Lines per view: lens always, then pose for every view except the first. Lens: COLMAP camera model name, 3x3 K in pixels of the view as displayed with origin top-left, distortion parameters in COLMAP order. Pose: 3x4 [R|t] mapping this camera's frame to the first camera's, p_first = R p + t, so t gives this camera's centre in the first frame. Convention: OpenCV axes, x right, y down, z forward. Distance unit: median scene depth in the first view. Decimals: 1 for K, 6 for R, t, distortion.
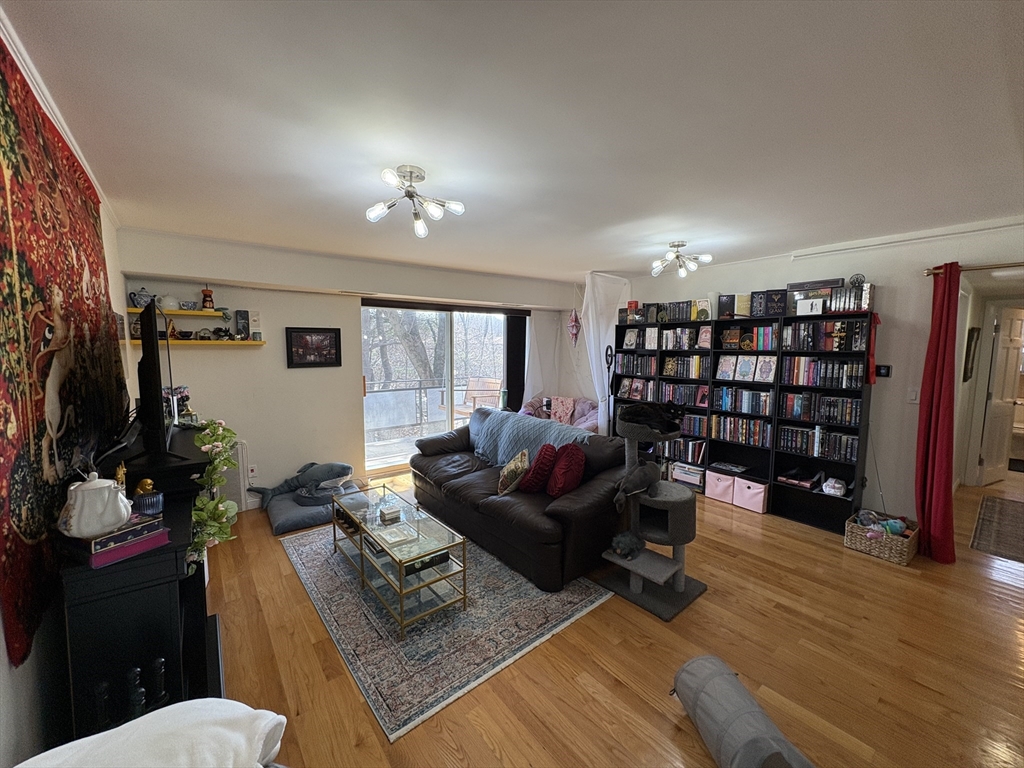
lens RADIAL K [[411.9, 0, 512.0], [0, 411.9, 384.0], [0, 0, 1]] dist [-0.001139, 0.000140]
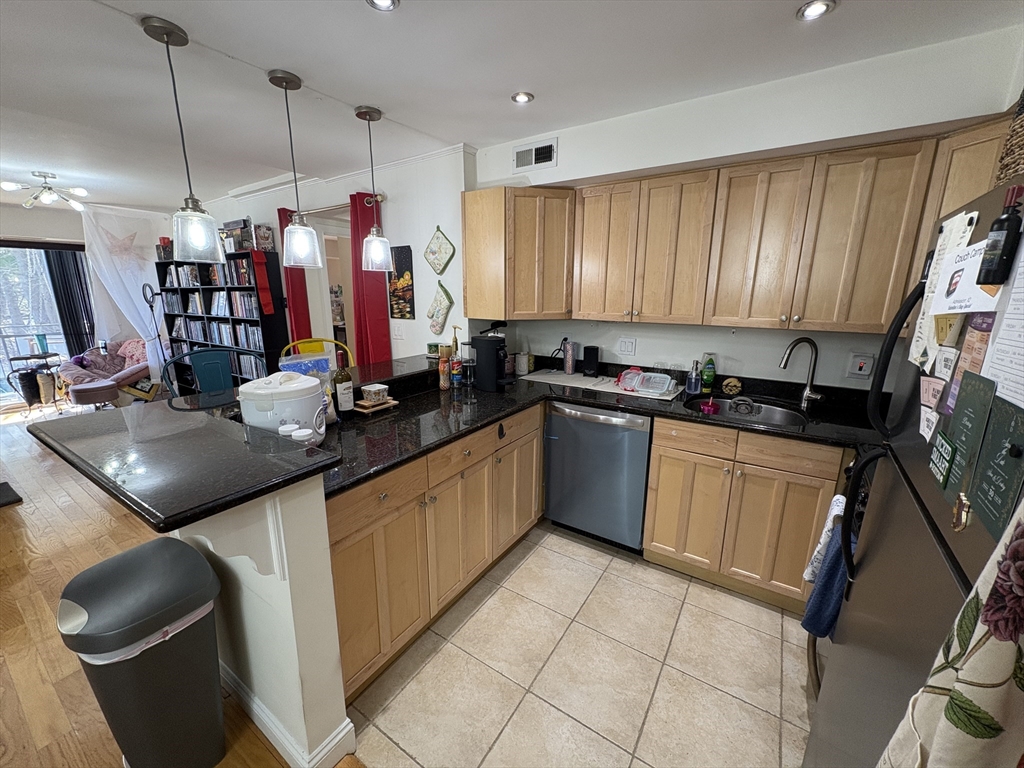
lens RADIAL K [[411.9, 0, 512.0], [0, 411.9, 384.0], [0, 0, 1]] dist [-0.001139, 0.000140]
pose [[0.952109, -0.074850, 0.296454, 0.914491], [0.035337, 0.990013, 0.136472, 0.048338], [-0.303709, -0.119461, 0.945246, -0.265860]]
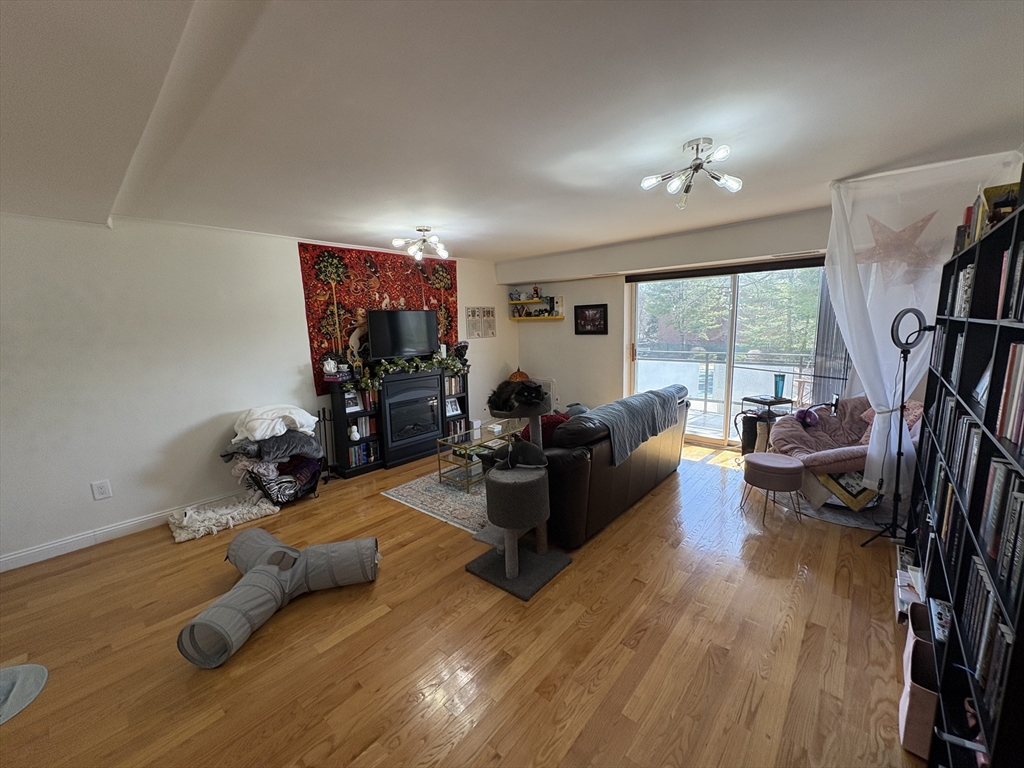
lens RADIAL K [[411.9, 0, 512.0], [0, 411.9, 384.0], [0, 0, 1]] dist [-0.001139, 0.000140]
pose [[0.173997, 0.146221, -0.973830, 0.800828], [-0.062247, 0.988570, 0.137312, -0.049644], [0.982777, 0.036727, 0.181110, 0.511176]]
